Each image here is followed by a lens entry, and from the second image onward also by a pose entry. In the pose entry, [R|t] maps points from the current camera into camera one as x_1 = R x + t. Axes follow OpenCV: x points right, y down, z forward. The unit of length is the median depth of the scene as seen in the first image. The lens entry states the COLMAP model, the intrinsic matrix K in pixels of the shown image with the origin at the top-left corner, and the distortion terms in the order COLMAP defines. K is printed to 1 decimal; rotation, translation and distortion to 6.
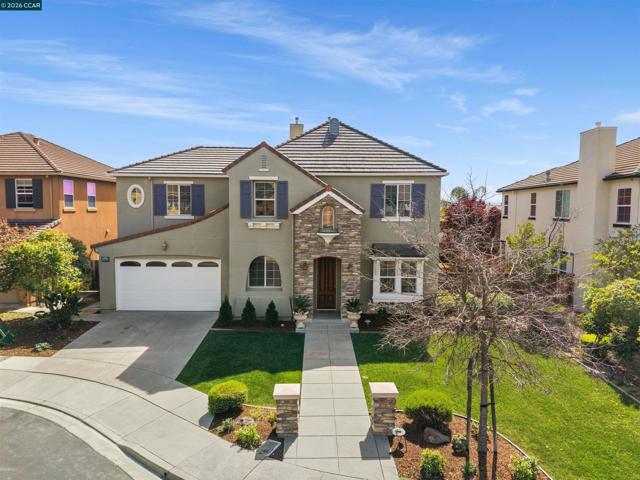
lens RADIAL K [[434.5, 0, 319.3], [0, 434.5, 237.6], [0, 0, 1]] dist [0.005514, -0.002715]
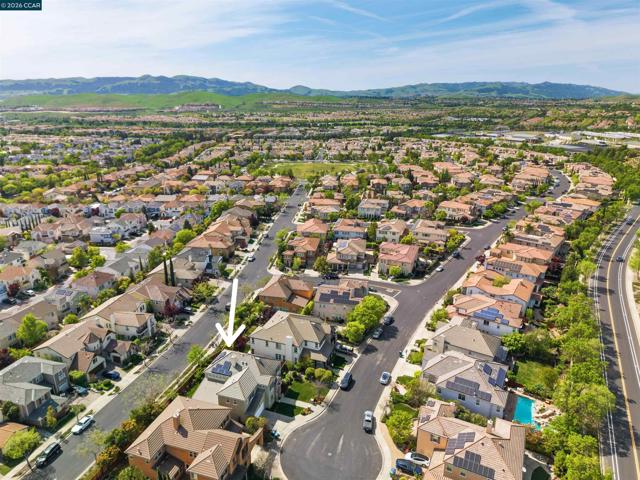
lens RADIAL K [[434.5, 0, 318.7], [0, 434.5, 239.2], [0, 0, 1]] dist [0.005514, -0.002715]
pose [[0.309954, -0.312755, 0.897838, -4.213021], [0.067311, 0.949195, 0.307407, -3.431753], [-0.948366, -0.034848, 0.315258, -1.180438]]
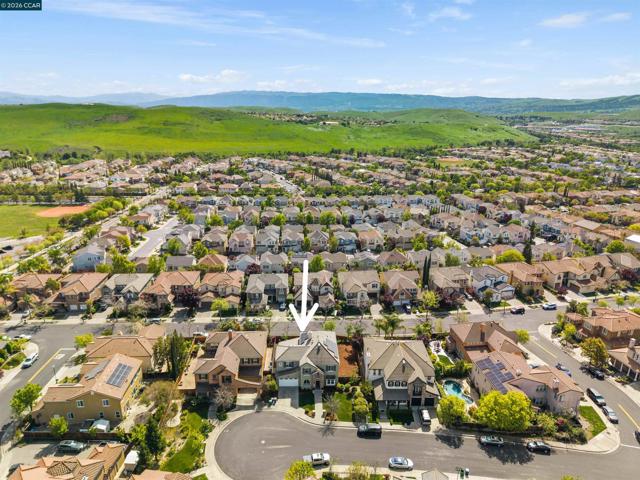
lens RADIAL K [[434.5, 0, 320.7], [0, 434.5, 240.4], [0, 0, 1]] dist [0.005514, -0.002715]
pose [[0.999444, -0.007355, 0.032511, -0.119856], [-0.000830, 0.969562, 0.244844, -3.207269], [-0.033322, -0.244735, 0.969017, -4.193208]]
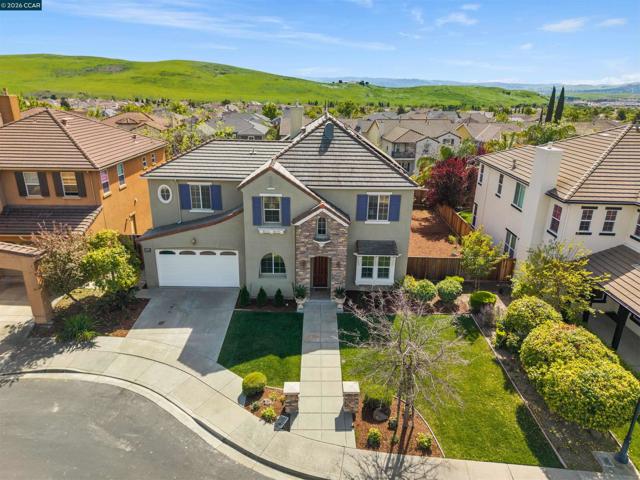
lens RADIAL K [[434.5, 0, 320.3], [0, 434.5, 240.8], [0, 0, 1]] dist [0.005514, -0.002715]
pose [[0.999940, 0.010749, 0.002049, 0.013272], [-0.010901, 0.962497, 0.271075, -0.354016], [0.000942, -0.271081, 0.962556, -0.239784]]
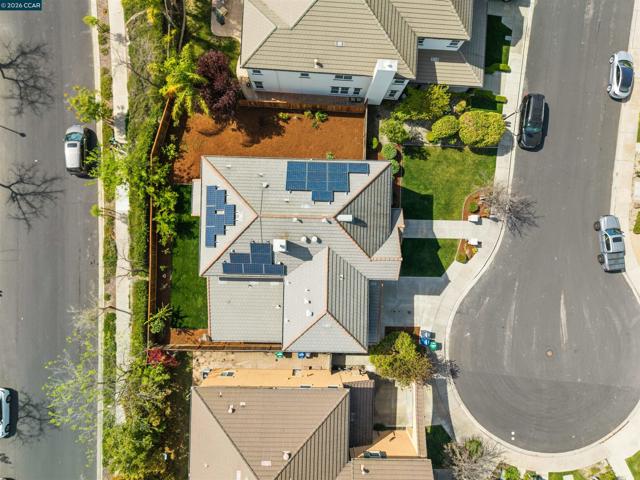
lens RADIAL K [[434.5, 0, 322.3], [0, 434.5, 239.4], [0, 0, 1]] dist [0.005514, -0.002715]
pose [[0.027571, -0.999605, -0.005468, -0.039068], [0.062558, -0.003734, 0.998034, -2.165719], [-0.997660, -0.027859, 0.062430, 1.228311]]
